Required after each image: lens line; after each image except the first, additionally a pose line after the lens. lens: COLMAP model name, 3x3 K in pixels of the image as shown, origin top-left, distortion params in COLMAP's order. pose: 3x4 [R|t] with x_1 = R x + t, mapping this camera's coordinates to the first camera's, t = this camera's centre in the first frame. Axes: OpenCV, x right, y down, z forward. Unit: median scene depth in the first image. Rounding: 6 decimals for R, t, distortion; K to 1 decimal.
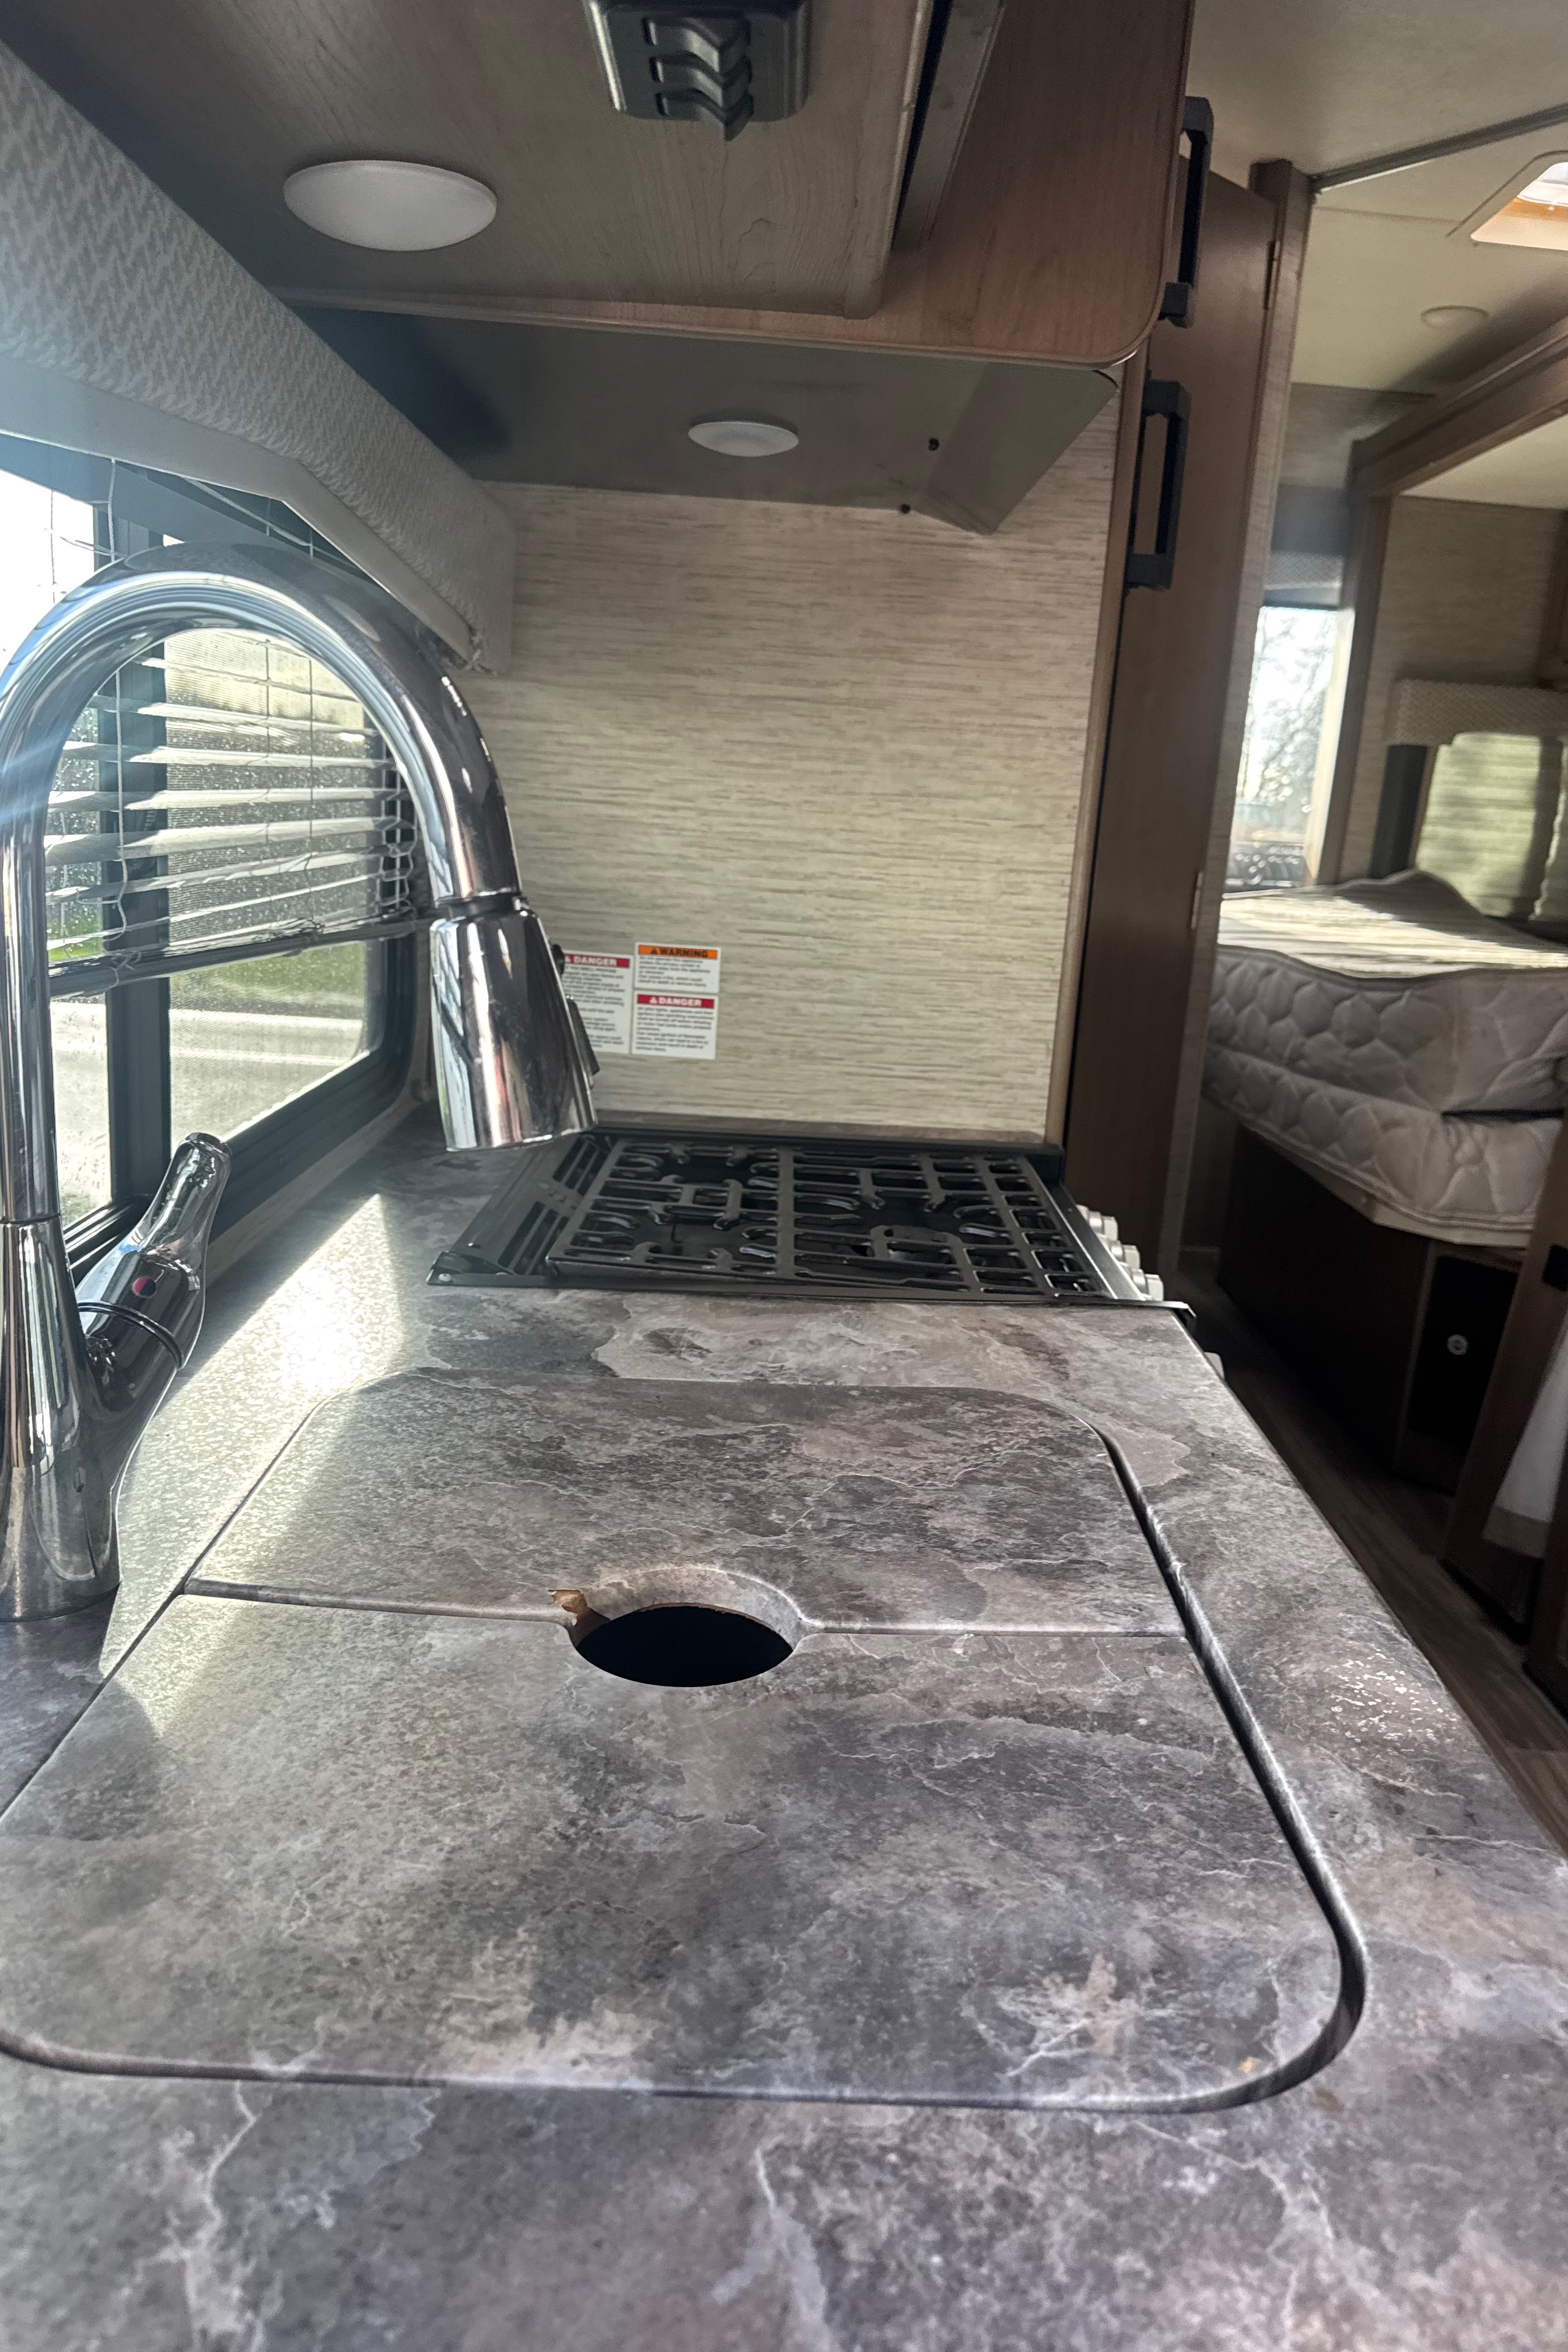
lens RADIAL K [[1589.9, 0, 818.9], [0, 1589.9, 1176.6], [0, 0, 1]] dist [0.161625, -0.218301]
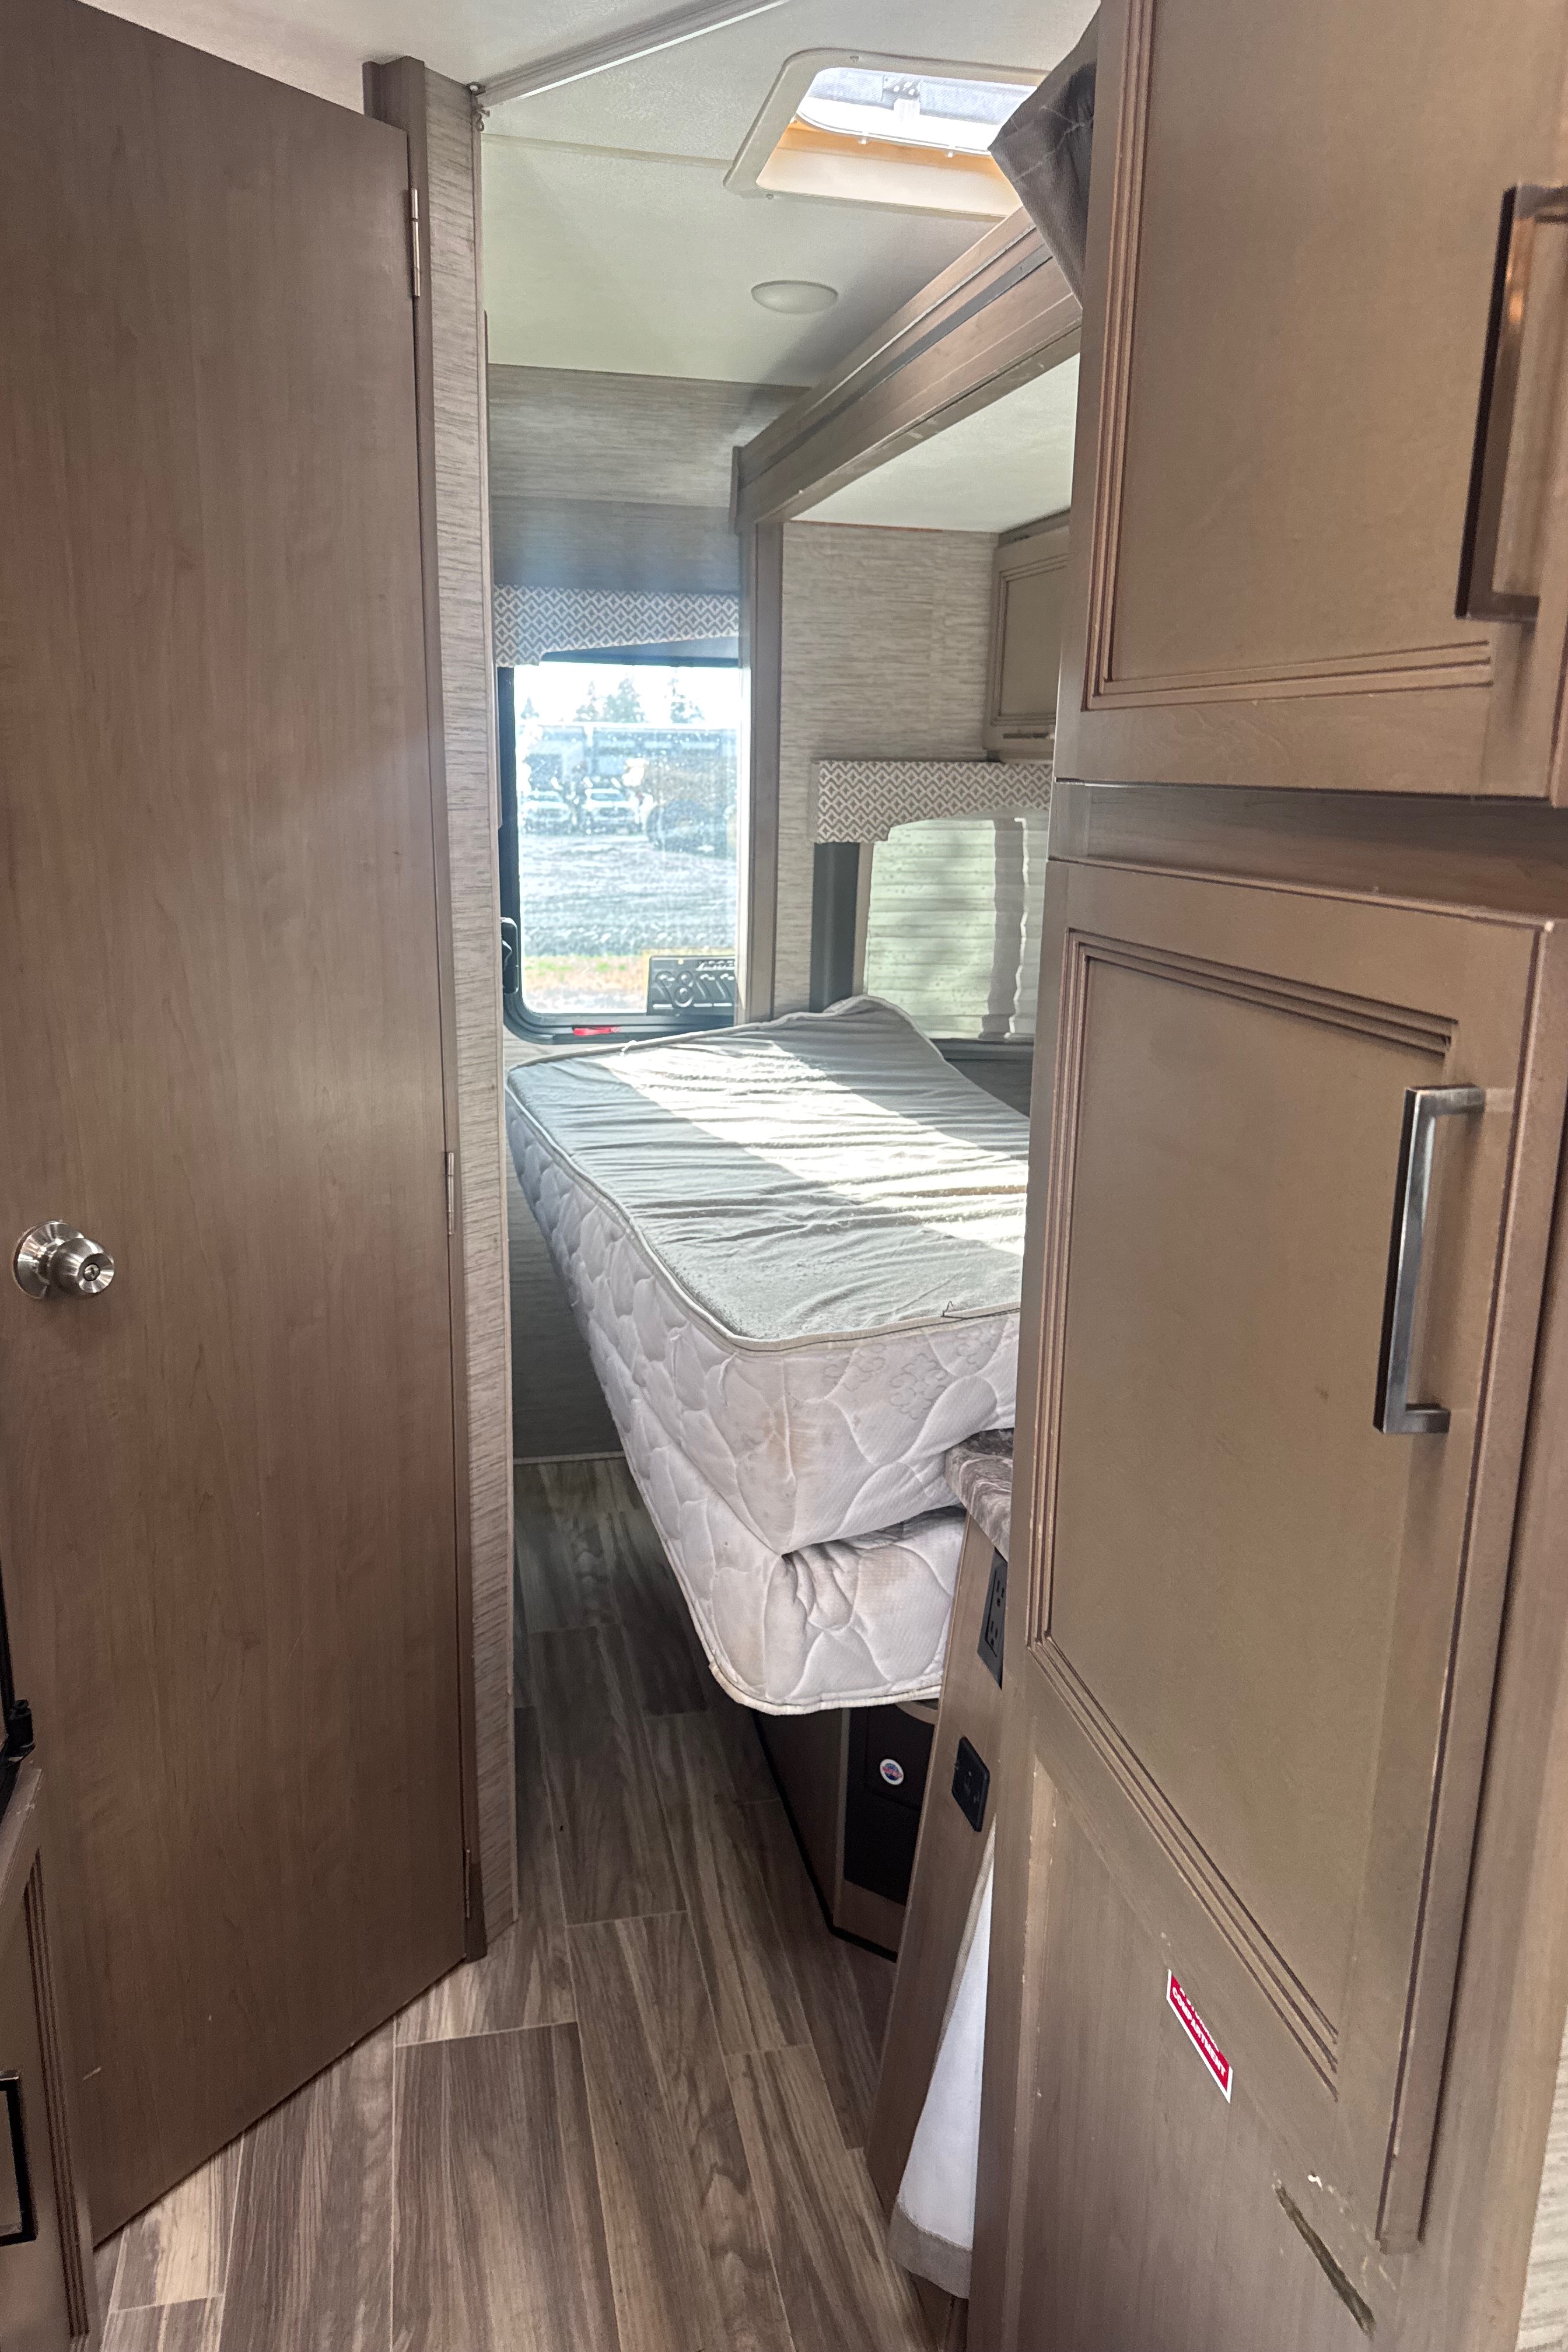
lens RADIAL K [[1662.0, 0, 786.7], [0, 1662.0, 1135.8], [0, 0, 1]] dist [0.083770, -0.068348]
pose [[0.978470, -0.091819, 0.184839, 0.211063], [0.091179, 0.995762, 0.011976, -0.161718], [-0.185156, 0.005135, 0.982696, 0.263010]]
